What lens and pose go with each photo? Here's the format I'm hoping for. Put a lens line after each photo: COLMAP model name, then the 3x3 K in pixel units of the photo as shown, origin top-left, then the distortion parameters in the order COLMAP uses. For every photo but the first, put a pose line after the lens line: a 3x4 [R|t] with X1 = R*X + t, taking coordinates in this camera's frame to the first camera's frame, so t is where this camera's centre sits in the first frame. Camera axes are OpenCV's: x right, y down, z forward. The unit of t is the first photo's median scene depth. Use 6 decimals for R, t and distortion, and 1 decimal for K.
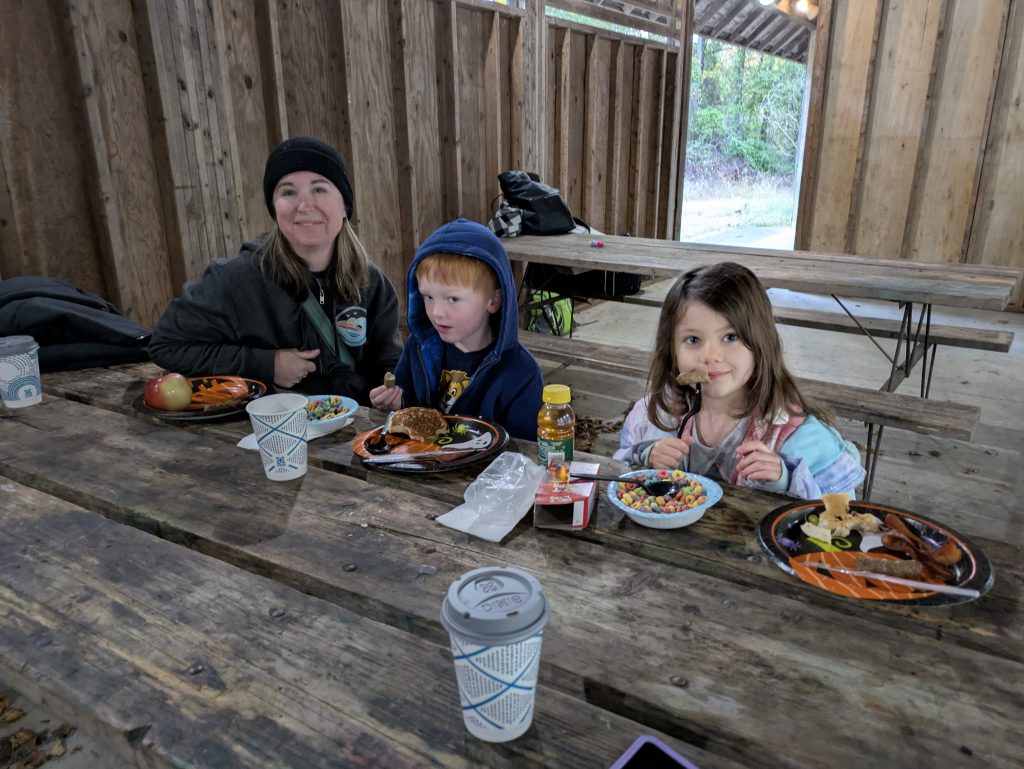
lens RADIAL K [[733.5, 0, 512.0], [0, 733.5, 384.5], [0, 0, 1]] dist [0.000178, -0.001902]
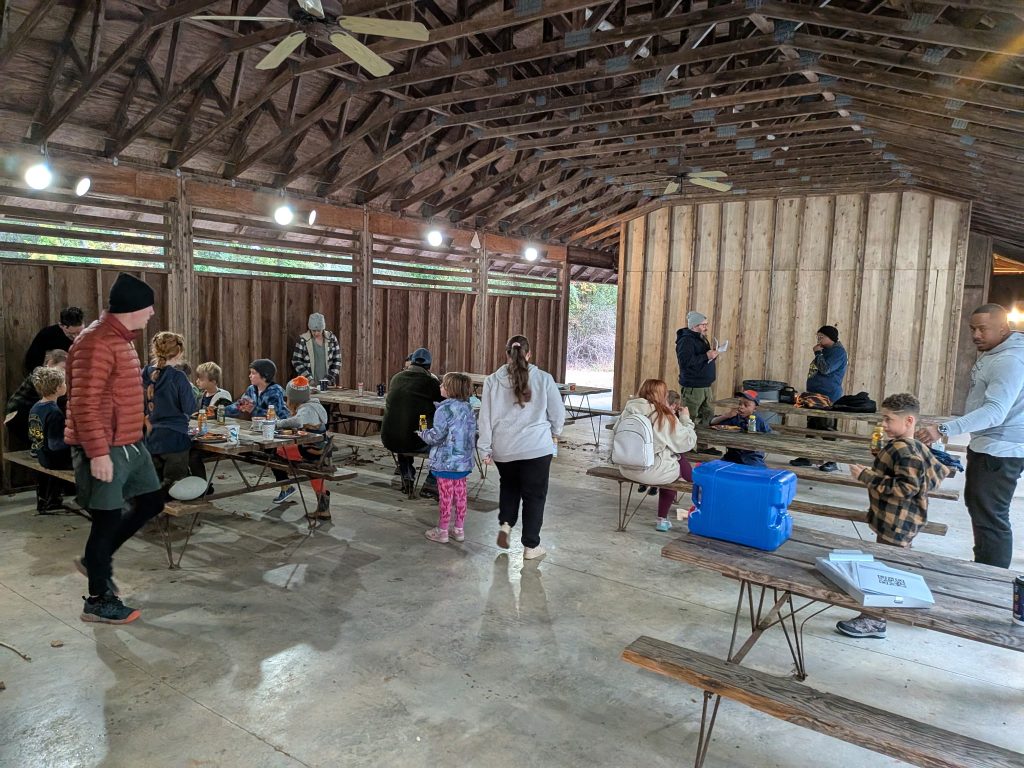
lens RADIAL K [[733.5, 0, 512.0], [0, 733.5, 384.0], [0, 0, 1]] dist [0.000178, -0.001902]
pose [[0.998141, 0.051644, -0.032365, 0.255428], [-0.057395, 0.975130, -0.214075, 0.376648], [0.020504, 0.215534, 0.976281, -1.555848]]
